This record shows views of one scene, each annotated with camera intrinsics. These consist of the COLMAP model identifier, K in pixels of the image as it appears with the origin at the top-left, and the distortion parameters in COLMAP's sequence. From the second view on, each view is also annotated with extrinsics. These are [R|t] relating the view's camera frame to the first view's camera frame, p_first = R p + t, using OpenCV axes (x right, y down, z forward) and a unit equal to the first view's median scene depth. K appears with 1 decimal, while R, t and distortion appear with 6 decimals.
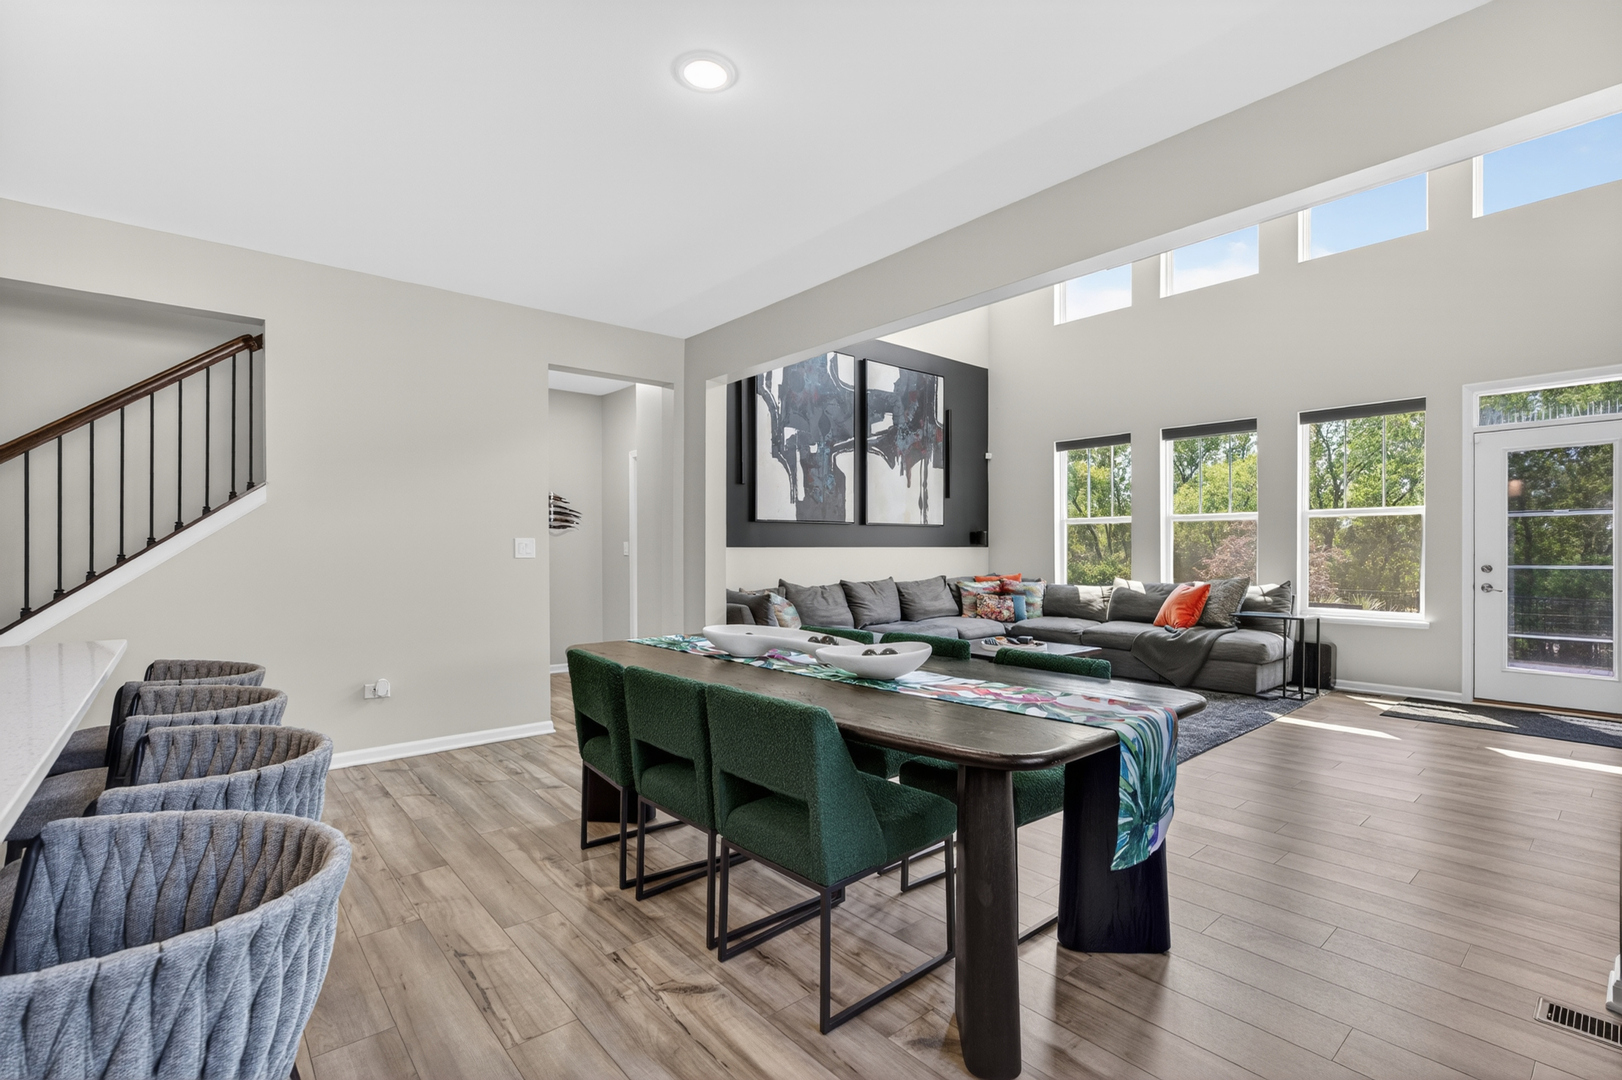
lens RADIAL K [[738.6, 0, 810.7], [0, 738.6, 551.8], [0, 0, 1]] dist [-0.000043, 0.001451]
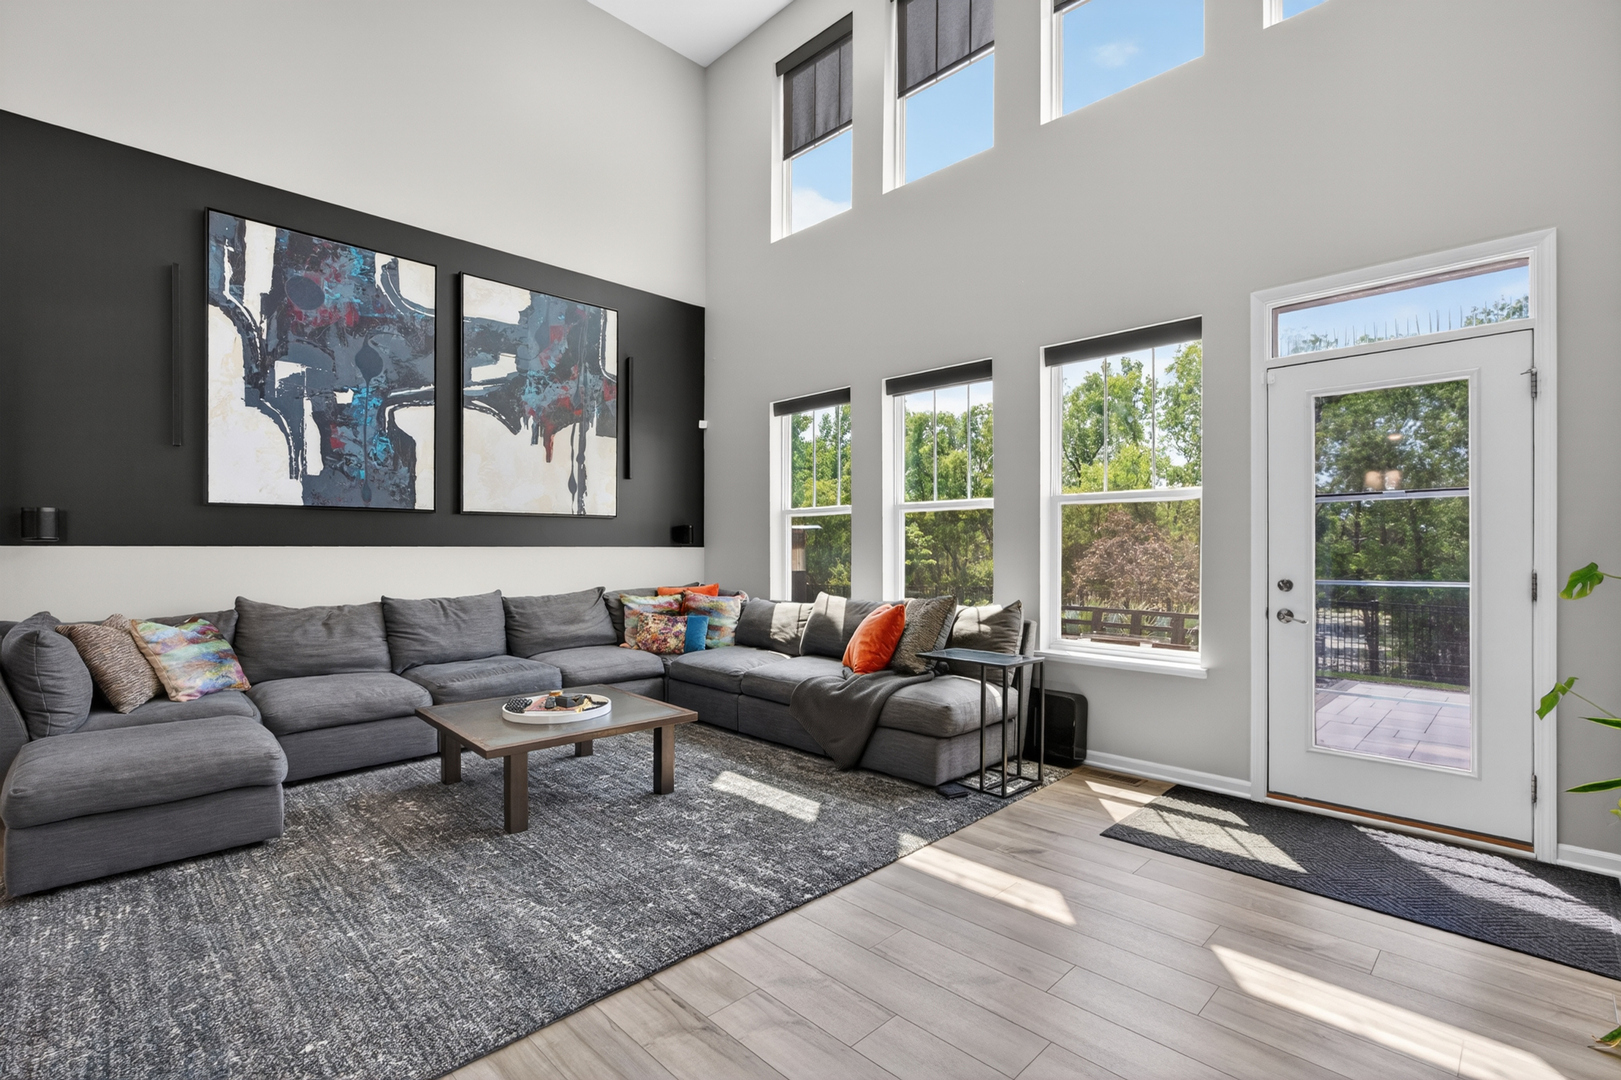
lens RADIAL K [[738.2, 0, 801.9], [0, 738.2, 548.4], [0, 0, 1]] dist [-0.000043, 0.001451]
pose [[0.998379, 0.003415, 0.056815, 0.359758], [-0.003256, 0.999991, -0.002886, -0.003852], [-0.056824, 0.002696, 0.998381, 0.306612]]
